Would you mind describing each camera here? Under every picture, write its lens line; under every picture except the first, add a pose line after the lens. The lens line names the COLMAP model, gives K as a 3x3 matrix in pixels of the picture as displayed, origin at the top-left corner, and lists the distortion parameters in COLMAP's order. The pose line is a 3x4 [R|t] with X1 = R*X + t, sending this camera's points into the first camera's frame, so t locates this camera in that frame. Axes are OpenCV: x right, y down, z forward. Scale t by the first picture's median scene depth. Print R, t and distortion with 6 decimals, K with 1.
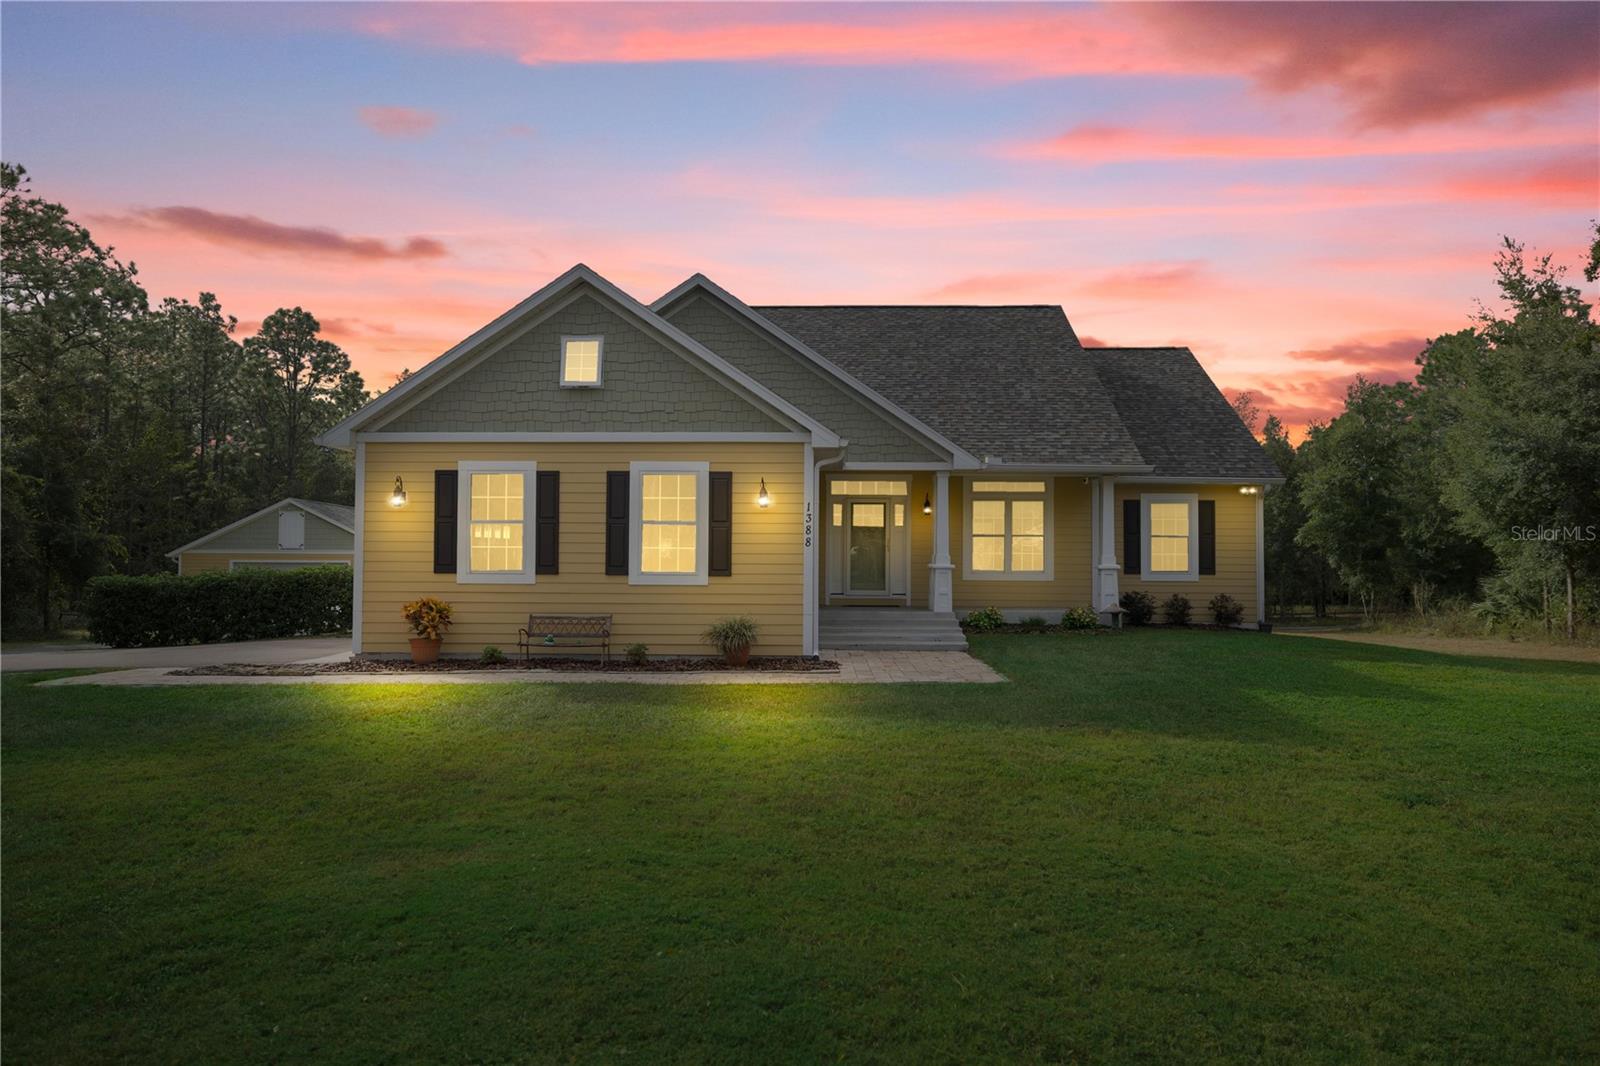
lens RADIAL K [[1065.6, 0, 800.0], [0, 1065.6, 533.0], [0, 0, 1]] dist [0.000530, -0.001192]
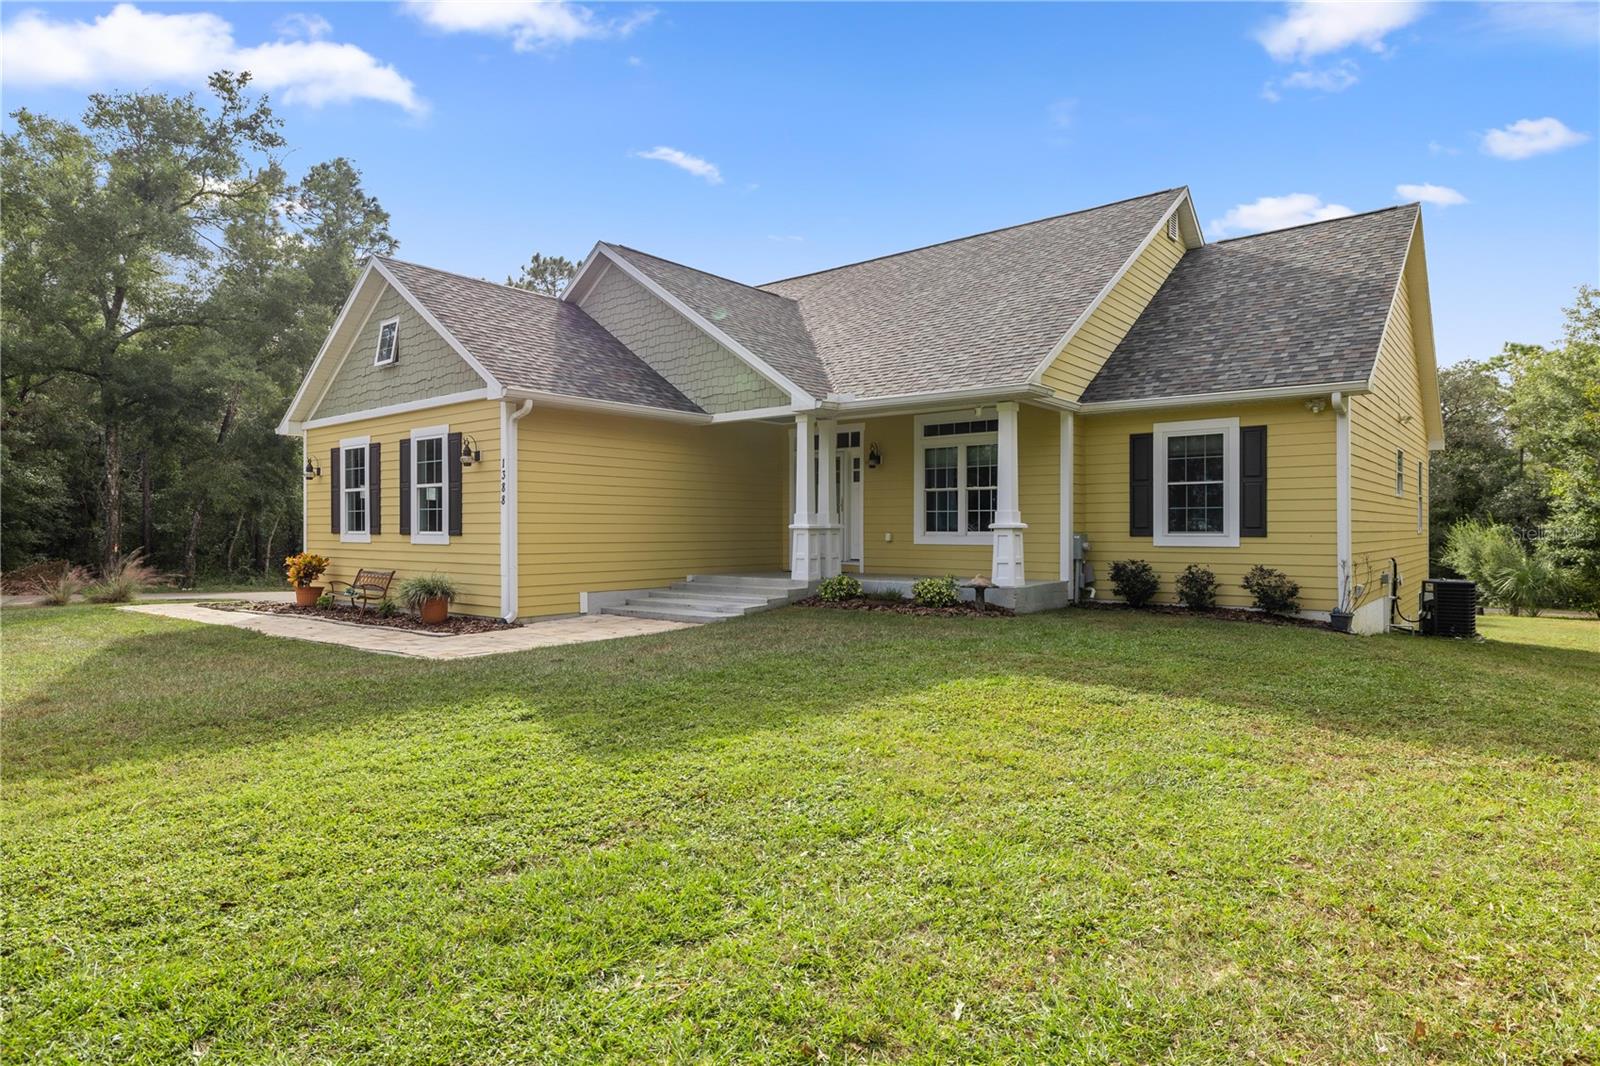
lens RADIAL K [[927.2, 0, 799.7], [0, 927.2, 564.3], [0, 0, 1]] dist [0.052662, -0.000087]
pose [[0.773963, 0.023012, -0.632813, 0.563417], [0.021007, 0.997856, 0.061979, 0.014142], [0.632882, -0.061264, 0.771820, 0.376912]]
